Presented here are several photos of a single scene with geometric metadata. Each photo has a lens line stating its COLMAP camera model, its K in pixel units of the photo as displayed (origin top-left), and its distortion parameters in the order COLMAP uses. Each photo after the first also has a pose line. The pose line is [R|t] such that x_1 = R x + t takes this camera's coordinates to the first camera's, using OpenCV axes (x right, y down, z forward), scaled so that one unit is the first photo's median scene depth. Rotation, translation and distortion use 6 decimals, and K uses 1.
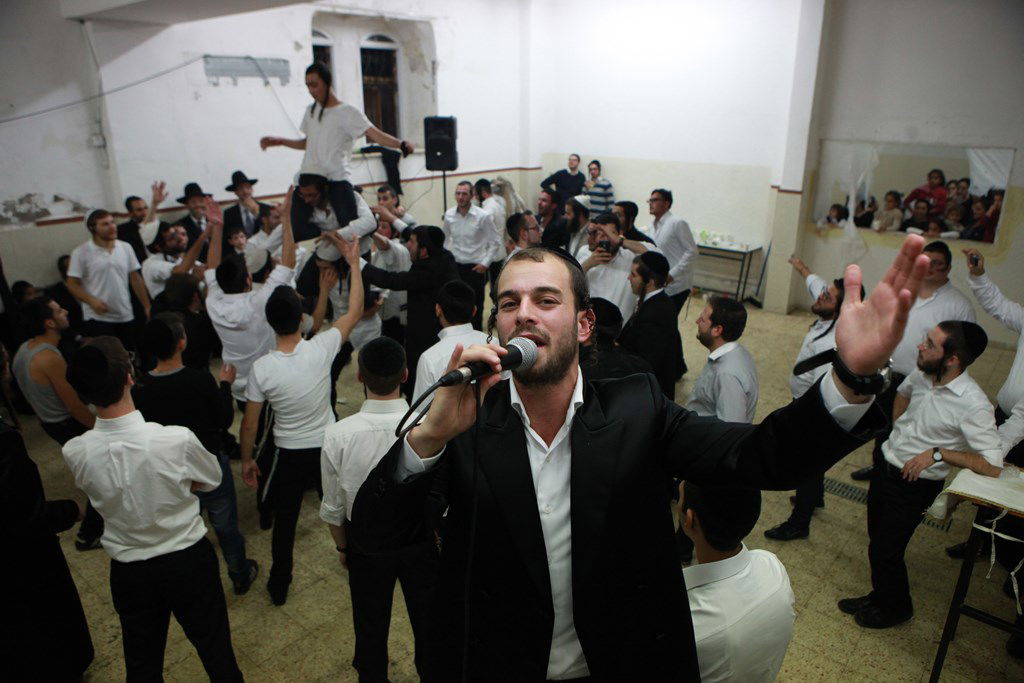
lens RADIAL K [[696.4, 0, 512.0], [0, 696.4, 341.5], [0, 0, 1]] dist [-0.096993, 0.062426]
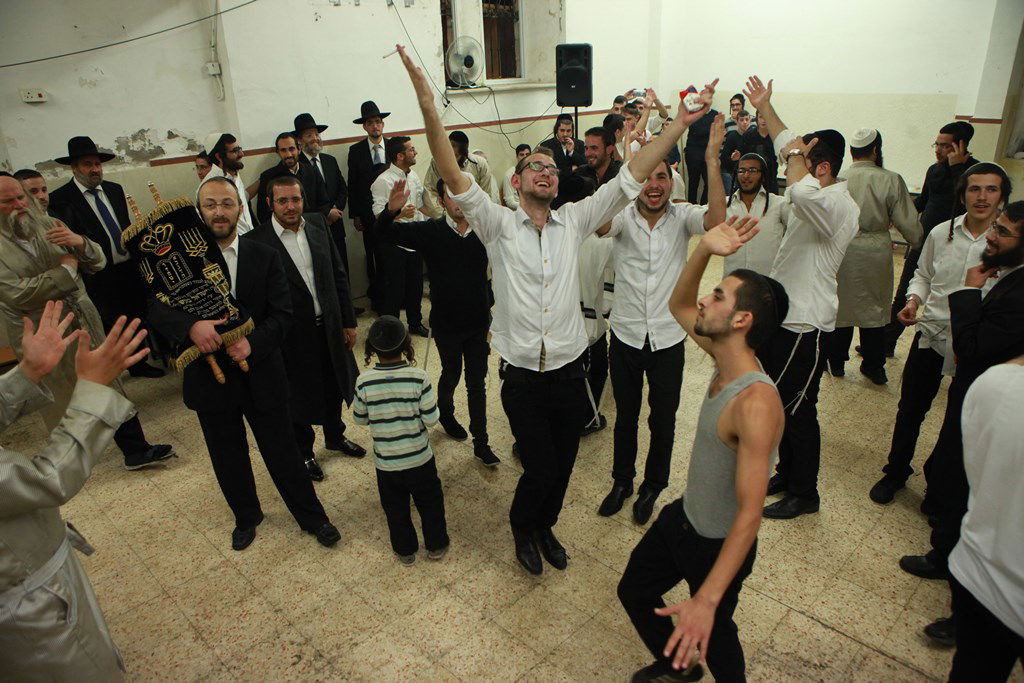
lens RADIAL K [[696.4, 0, 512.0], [0, 696.4, 341.5], [0, 0, 1]] dist [-0.096993, 0.062426]
pose [[0.996348, 0.001700, -0.085364, -0.110804], [0.002651, 0.998704, 0.050829, 0.011122], [0.085340, -0.050870, 0.995052, 0.099007]]
